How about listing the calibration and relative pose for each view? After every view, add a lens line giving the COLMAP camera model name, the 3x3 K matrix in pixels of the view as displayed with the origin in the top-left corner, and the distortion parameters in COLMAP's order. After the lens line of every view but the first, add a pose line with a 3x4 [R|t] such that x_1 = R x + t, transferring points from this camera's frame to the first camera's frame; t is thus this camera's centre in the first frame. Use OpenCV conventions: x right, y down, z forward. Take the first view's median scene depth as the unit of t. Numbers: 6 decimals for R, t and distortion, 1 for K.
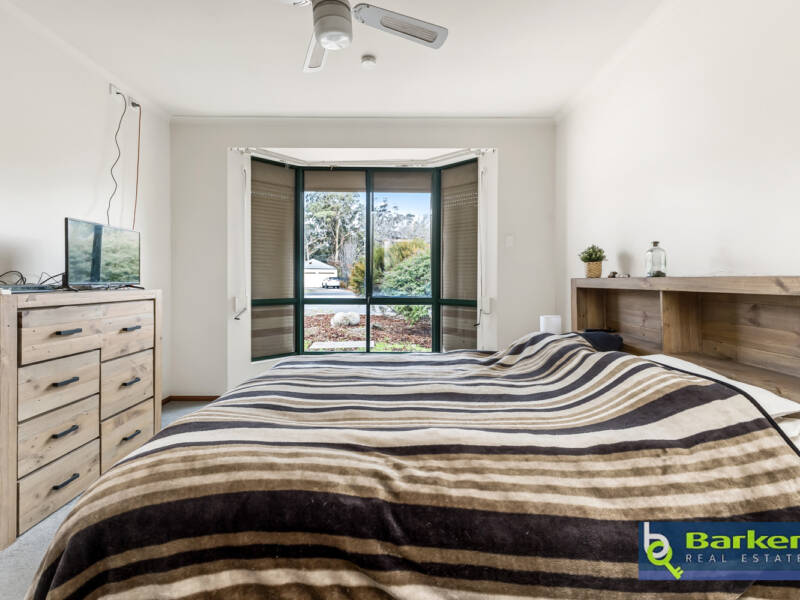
lens RADIAL K [[395.0, 0, 400.2], [0, 395.0, 270.4], [0, 0, 1]] dist [0.001674, 0.000275]
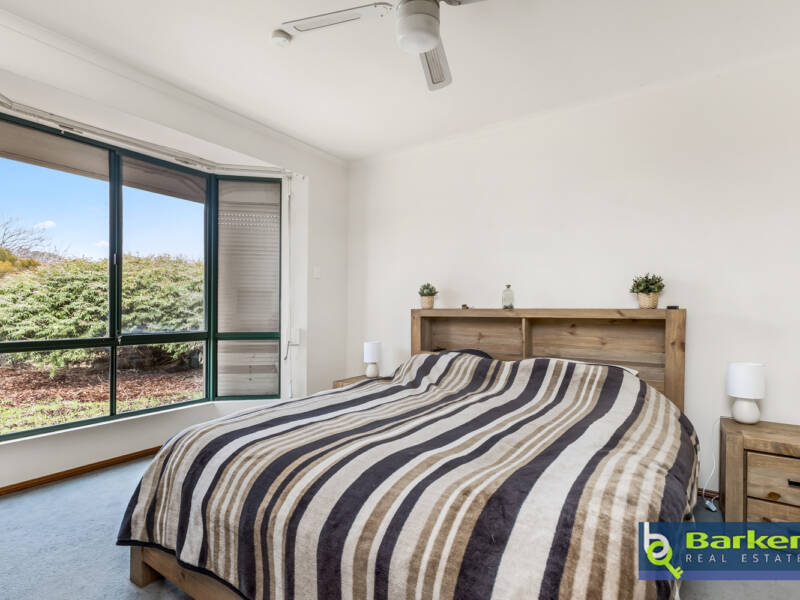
lens RADIAL K [[391.7, 0, 412.7], [0, 391.7, 303.1], [0, 0, 1]] dist [0.000176, -0.000132]
pose [[0.588362, 0.008045, 0.808558, -0.371240], [-0.017904, 0.999835, 0.003079, -0.001132], [-0.808400, -0.016288, 0.588408, 0.202413]]
